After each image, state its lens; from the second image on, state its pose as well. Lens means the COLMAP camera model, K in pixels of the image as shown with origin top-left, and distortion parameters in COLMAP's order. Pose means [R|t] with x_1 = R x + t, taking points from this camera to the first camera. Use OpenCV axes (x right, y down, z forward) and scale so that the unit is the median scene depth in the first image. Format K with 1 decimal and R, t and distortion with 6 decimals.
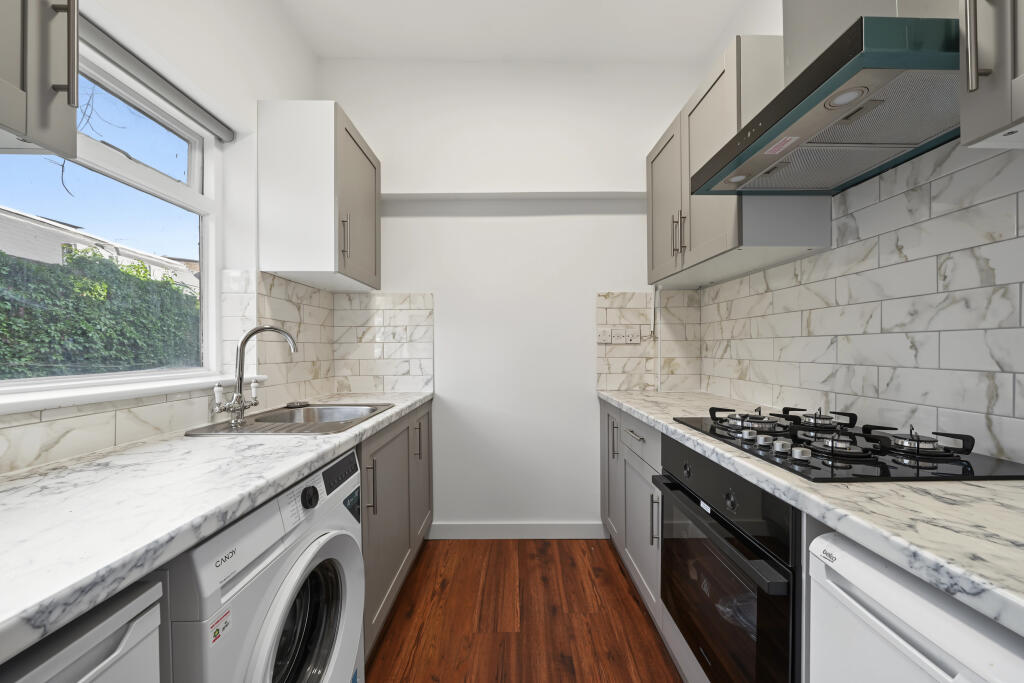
lens RADIAL K [[369.0, 0, 514.1], [0, 369.0, 351.7], [0, 0, 1]] dist [-0.001400, -0.000017]
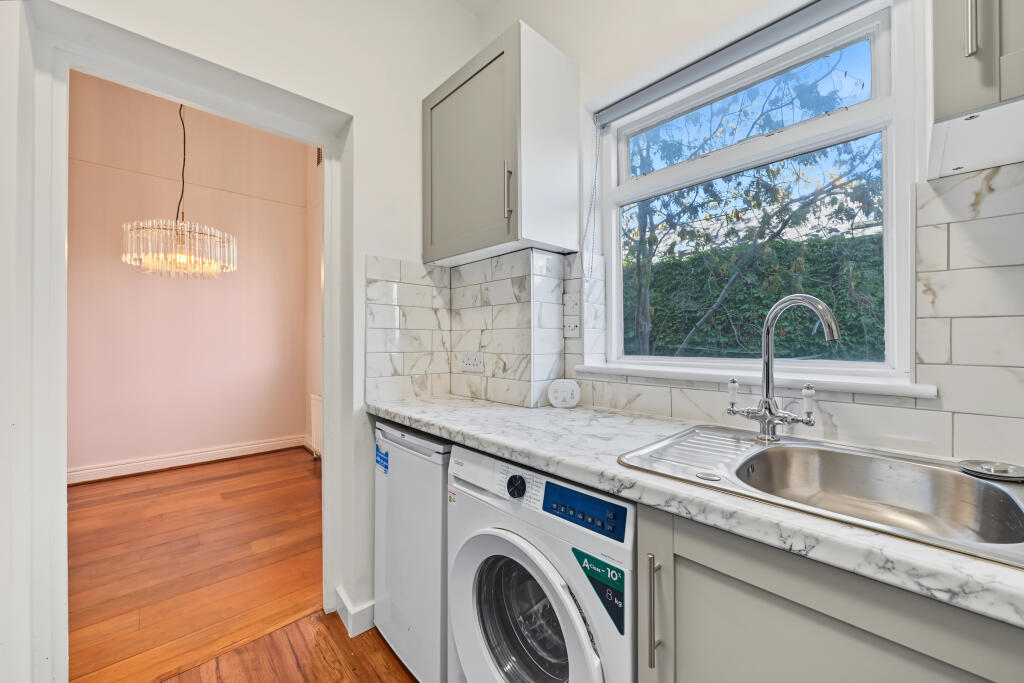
lens RADIAL K [[367.8, 0, 512.0], [0, 367.8, 341.5], [0, 0, 1]] dist [-0.001449, -0.000155]
pose [[-0.718236, 0.008712, -0.695745, 0.078979], [-0.000854, 0.999910, 0.013402, -0.003591], [0.695799, 0.010220, -0.718164, 0.970560]]
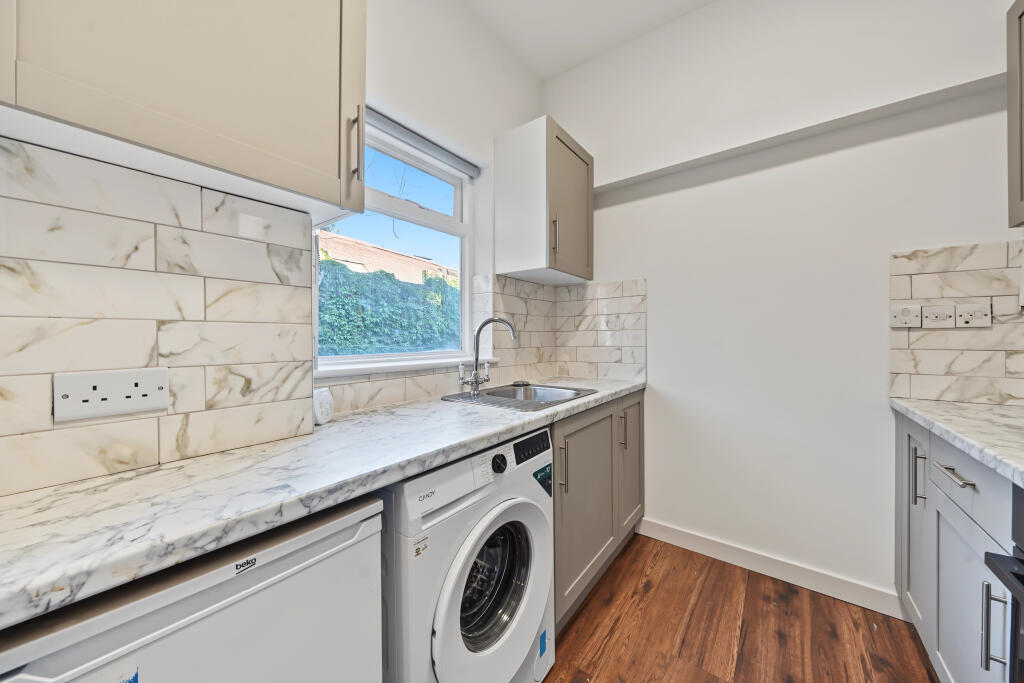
lens RADIAL K [[356.9, 0, 512.0], [0, 356.9, 341.5], [0, 0, 1]] dist [-0.002074, 0.000019]
pose [[0.793334, 0.007126, -0.608745, 0.092979], [-0.004408, 0.999973, 0.005960, 0.001451], [0.608771, -0.002045, 0.793343, 0.074895]]
